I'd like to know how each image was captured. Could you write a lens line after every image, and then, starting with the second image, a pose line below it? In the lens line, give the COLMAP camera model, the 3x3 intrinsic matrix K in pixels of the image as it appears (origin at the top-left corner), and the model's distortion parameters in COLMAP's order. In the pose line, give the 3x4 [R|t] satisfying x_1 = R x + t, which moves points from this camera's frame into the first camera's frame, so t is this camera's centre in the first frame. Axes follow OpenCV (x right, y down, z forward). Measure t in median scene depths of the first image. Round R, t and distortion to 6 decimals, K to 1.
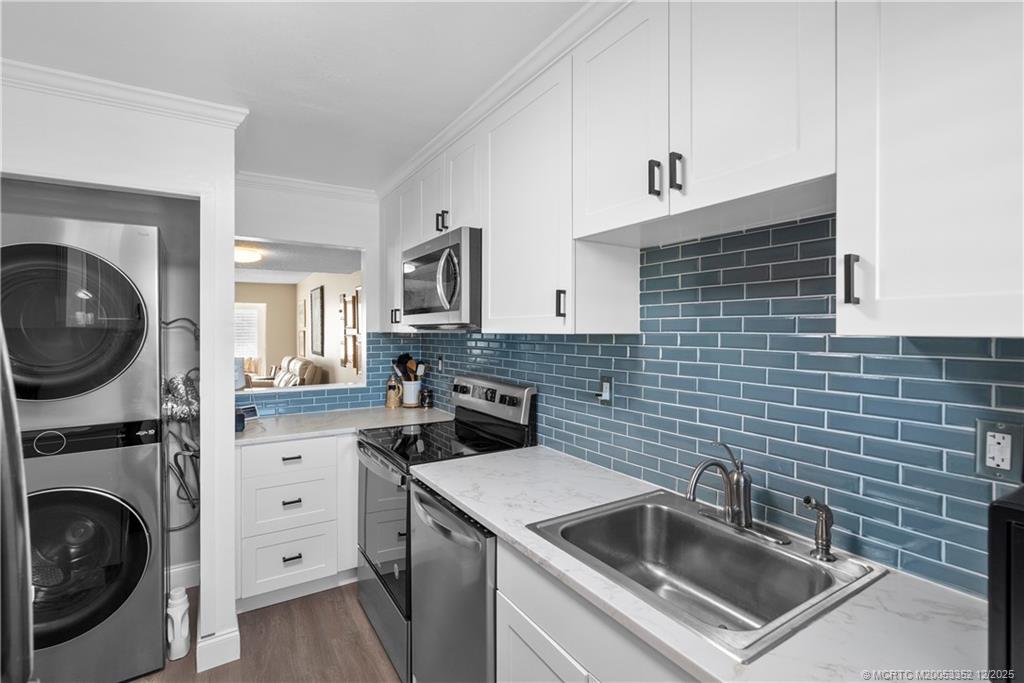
lens RADIAL K [[475.4, 0, 512.0], [0, 475.4, 330.3], [0, 0, 1]] dist [-0.000437, -0.000008]
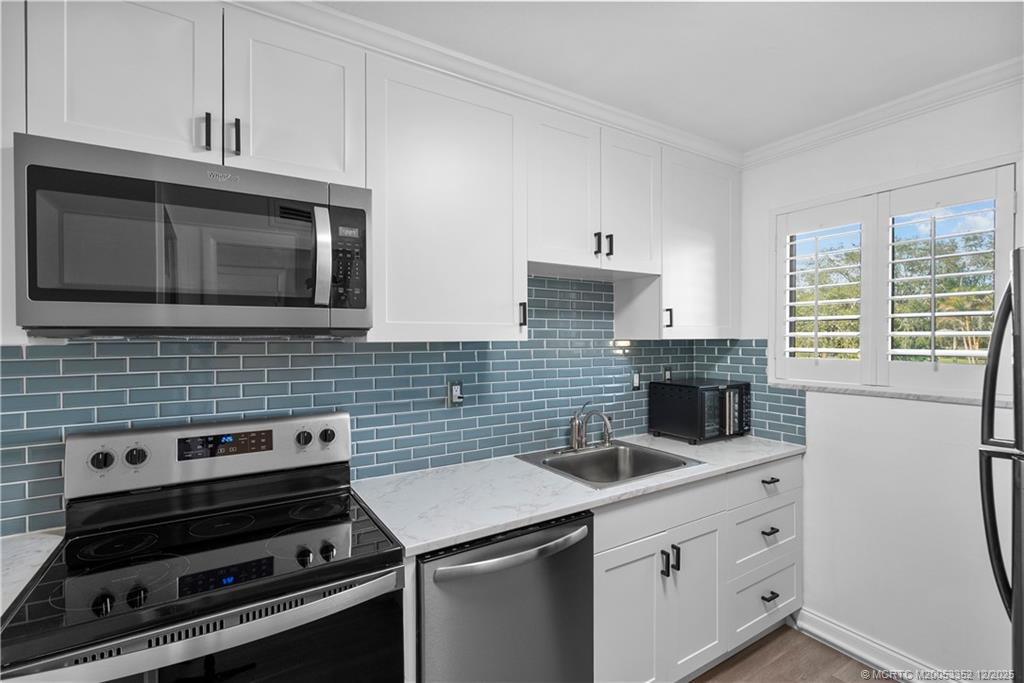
lens RADIAL K [[466.0, 0, 516.1], [0, 466.0, 340.3], [0, 0, 1]] dist [-0.000874, -0.000030]
pose [[-0.000832, -0.005248, 0.999986, -0.962908], [0.004414, 0.999976, 0.005251, 0.000240], [-0.999990, 0.004418, -0.000808, 0.958916]]
